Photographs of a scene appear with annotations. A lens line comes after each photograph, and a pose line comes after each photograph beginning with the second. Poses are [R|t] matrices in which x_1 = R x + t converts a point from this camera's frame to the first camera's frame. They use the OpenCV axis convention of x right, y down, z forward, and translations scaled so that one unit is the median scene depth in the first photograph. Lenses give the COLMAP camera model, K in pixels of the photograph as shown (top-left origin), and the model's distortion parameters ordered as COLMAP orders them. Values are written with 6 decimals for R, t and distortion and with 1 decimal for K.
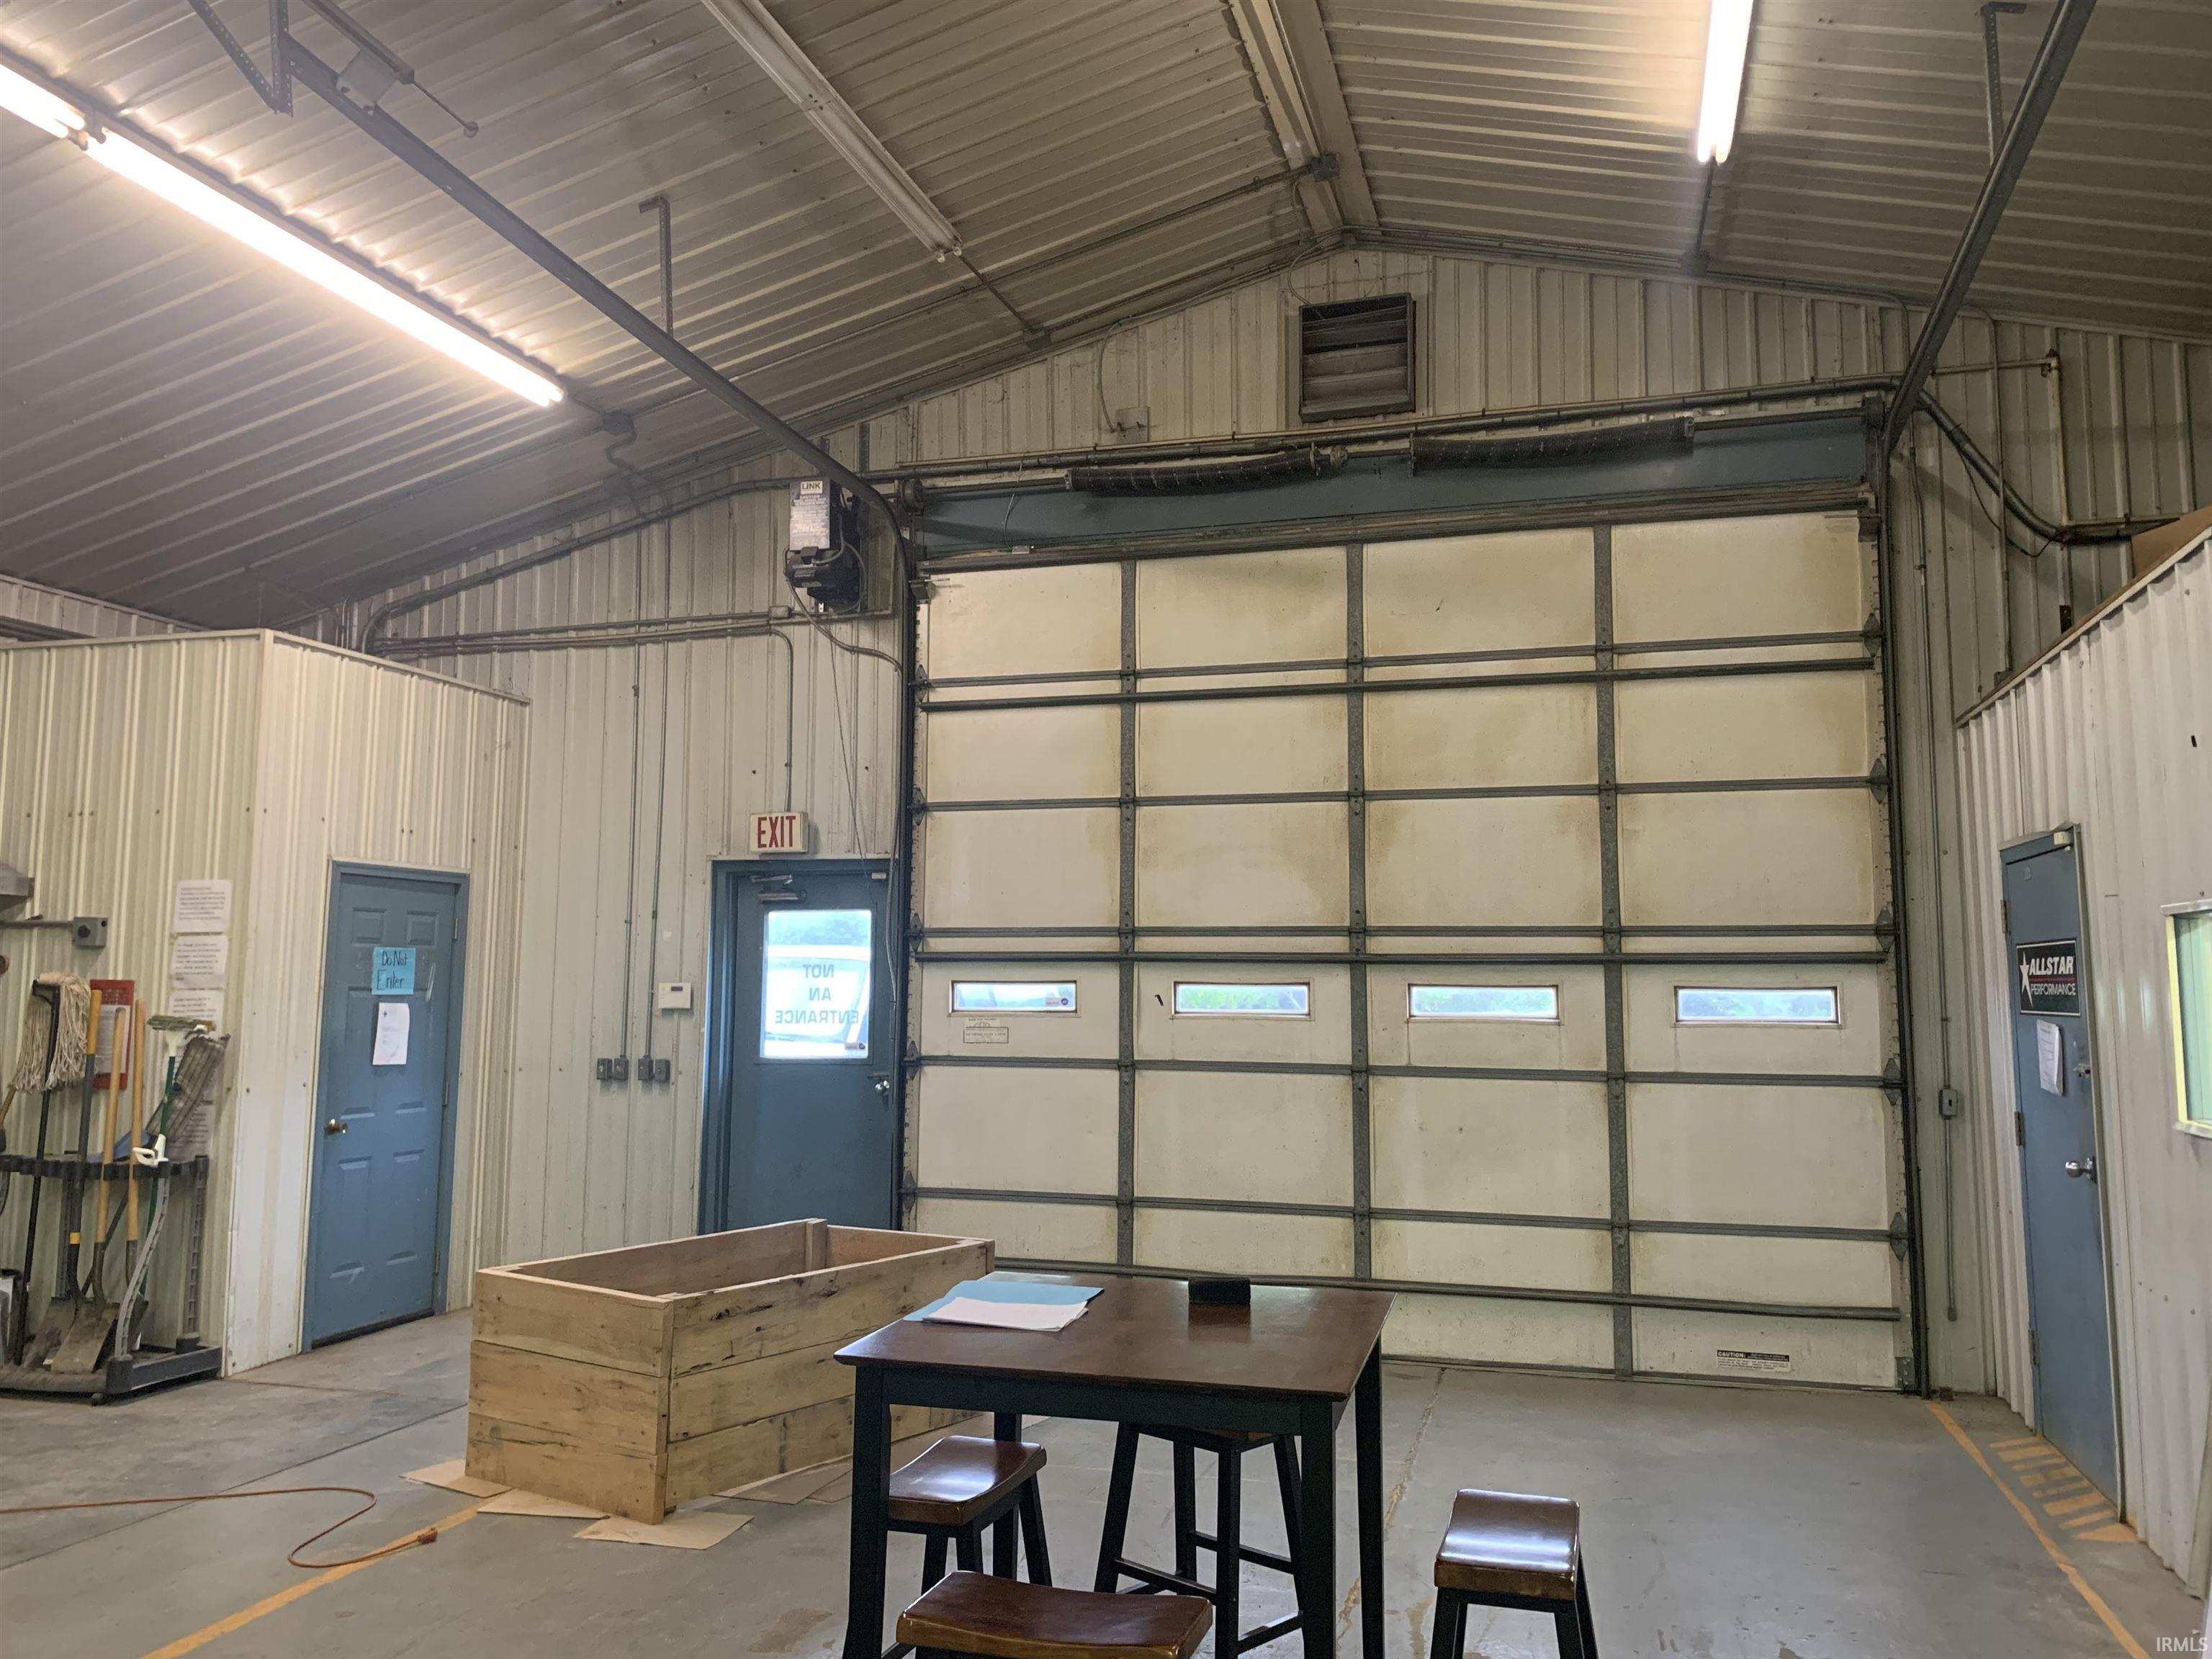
lens RADIAL K [[1683.5, 0, 1103.2], [0, 1683.5, 814.0], [0, 0, 1]] dist [0.070569, -0.111727]
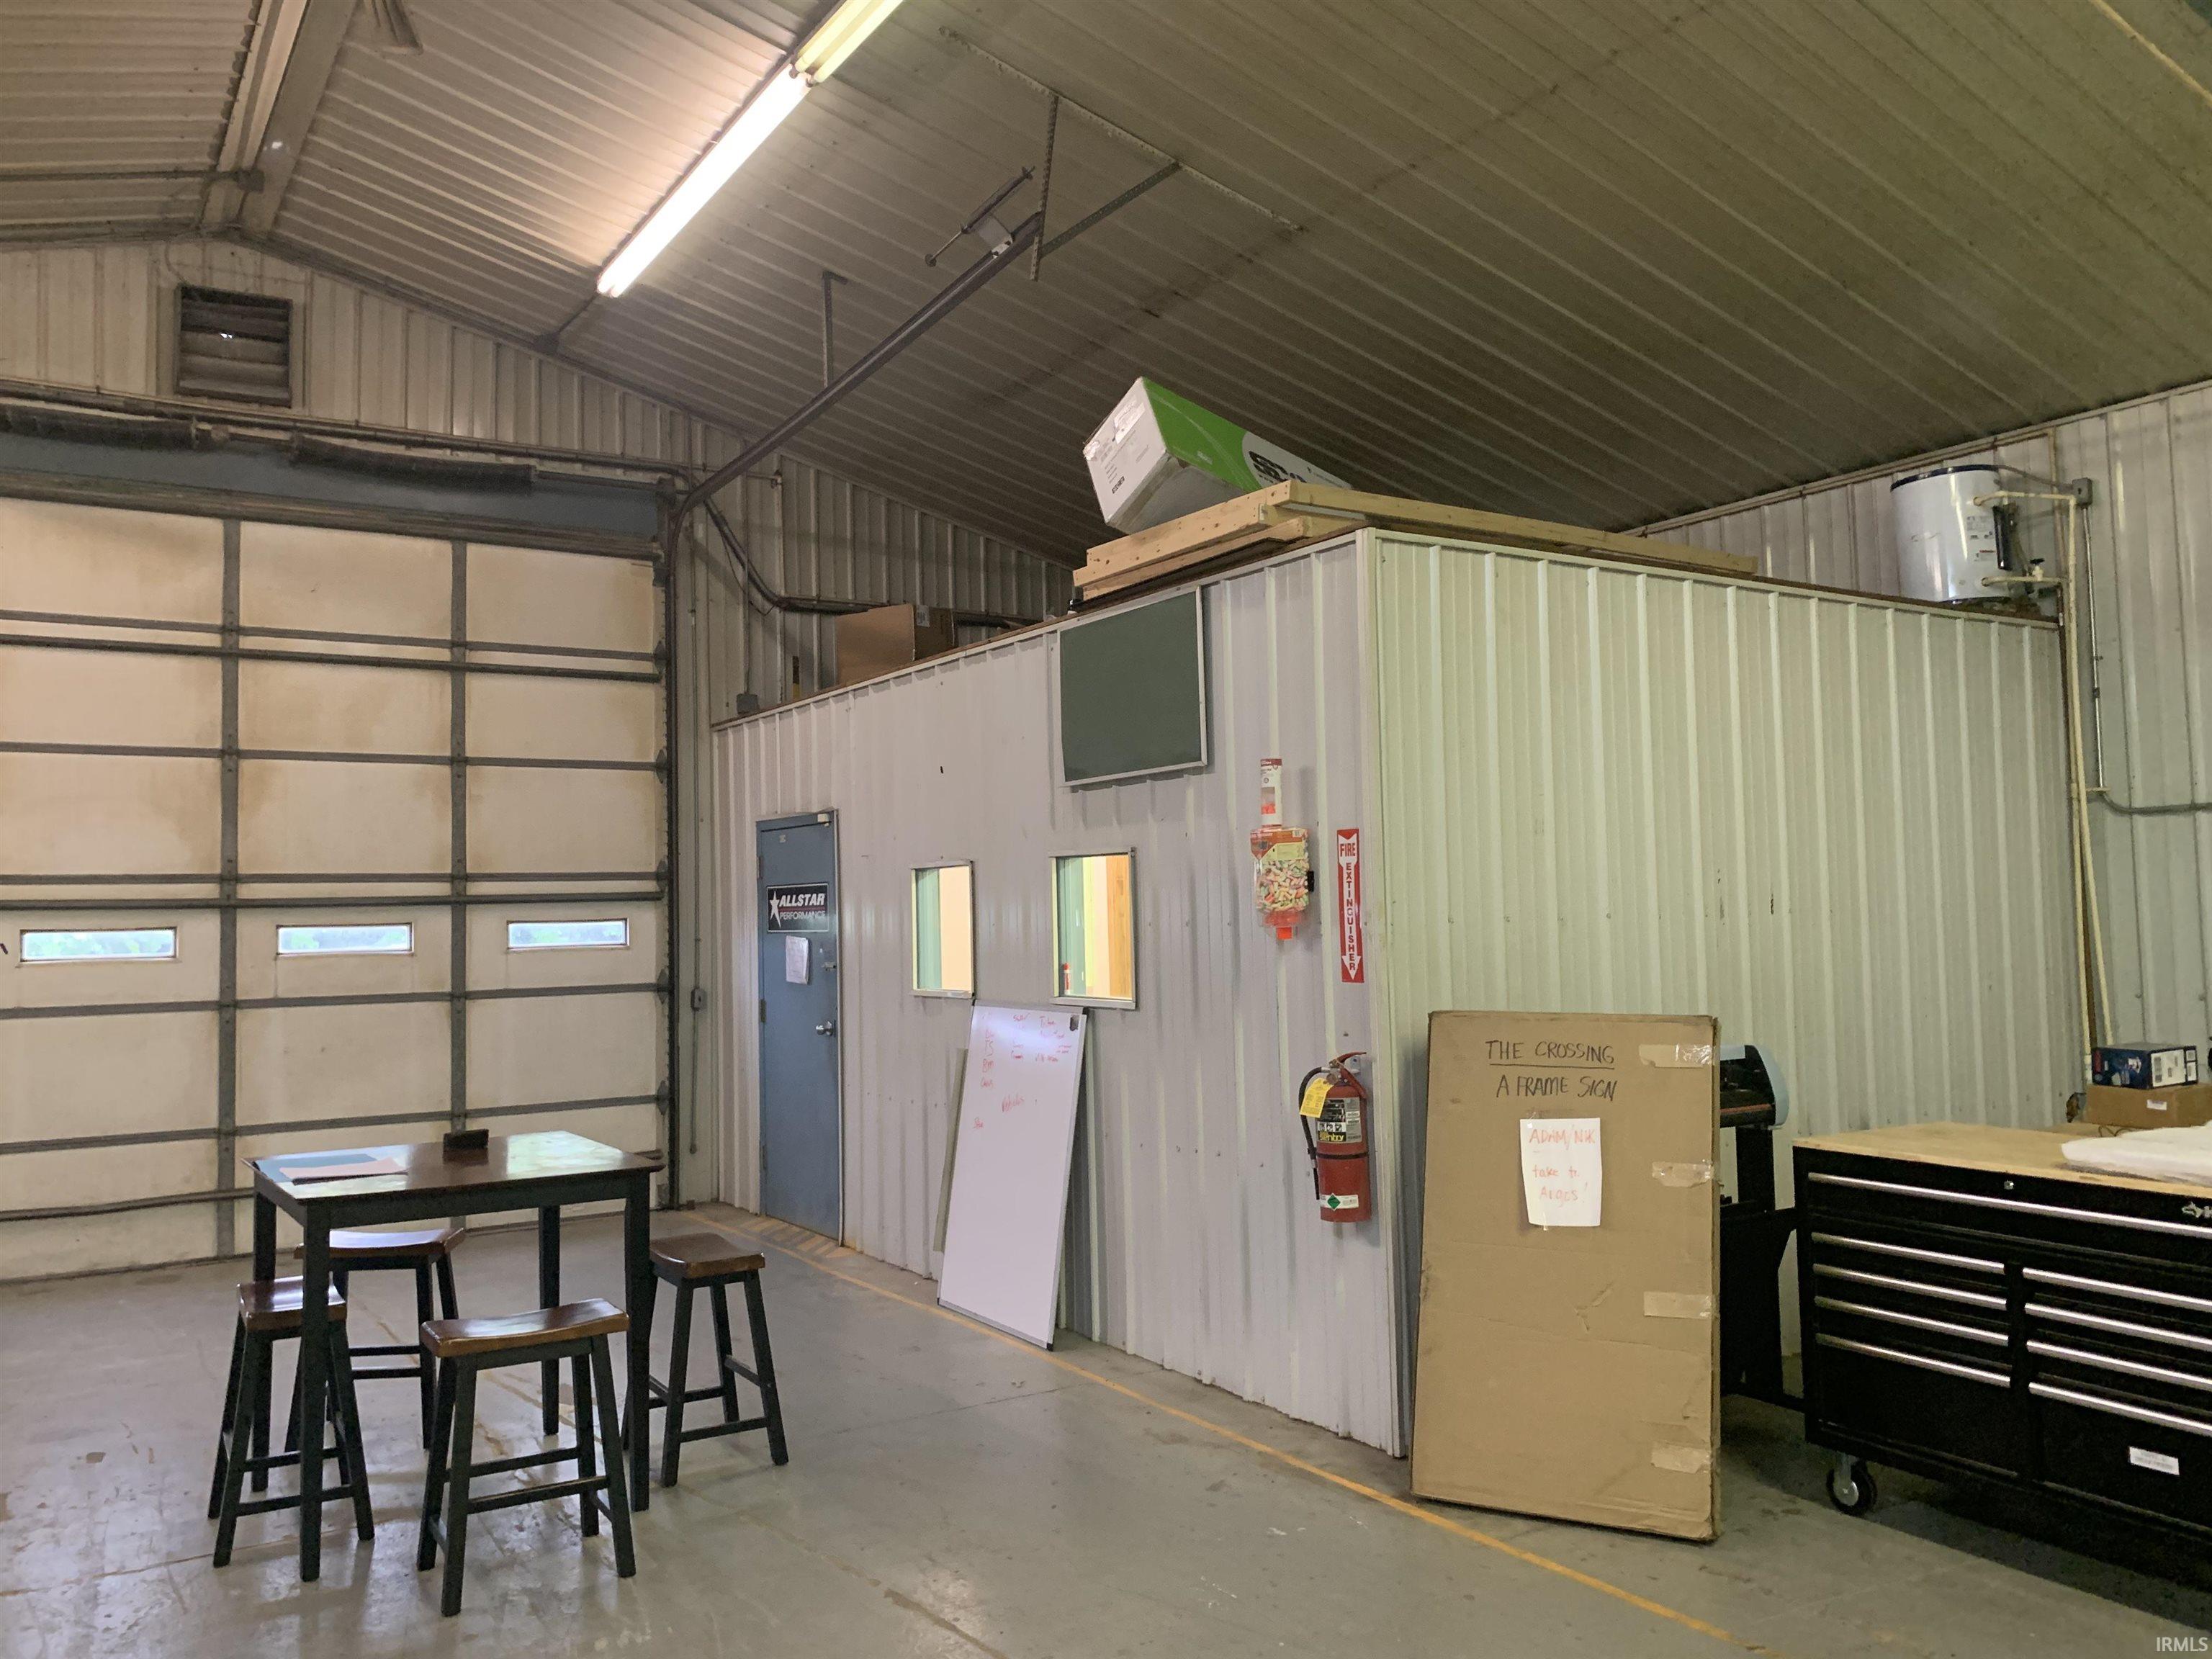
lens RADIAL K [[1688.3, 0, 1106.0], [0, 1688.3, 829.5], [0, 0, 1]] dist [-0.008219, -0.003493]
pose [[0.654141, 0.019480, 0.756122, -0.308783], [-0.052593, 0.998420, 0.019777, -0.013526], [-0.754542, -0.052704, 0.654132, -0.140783]]
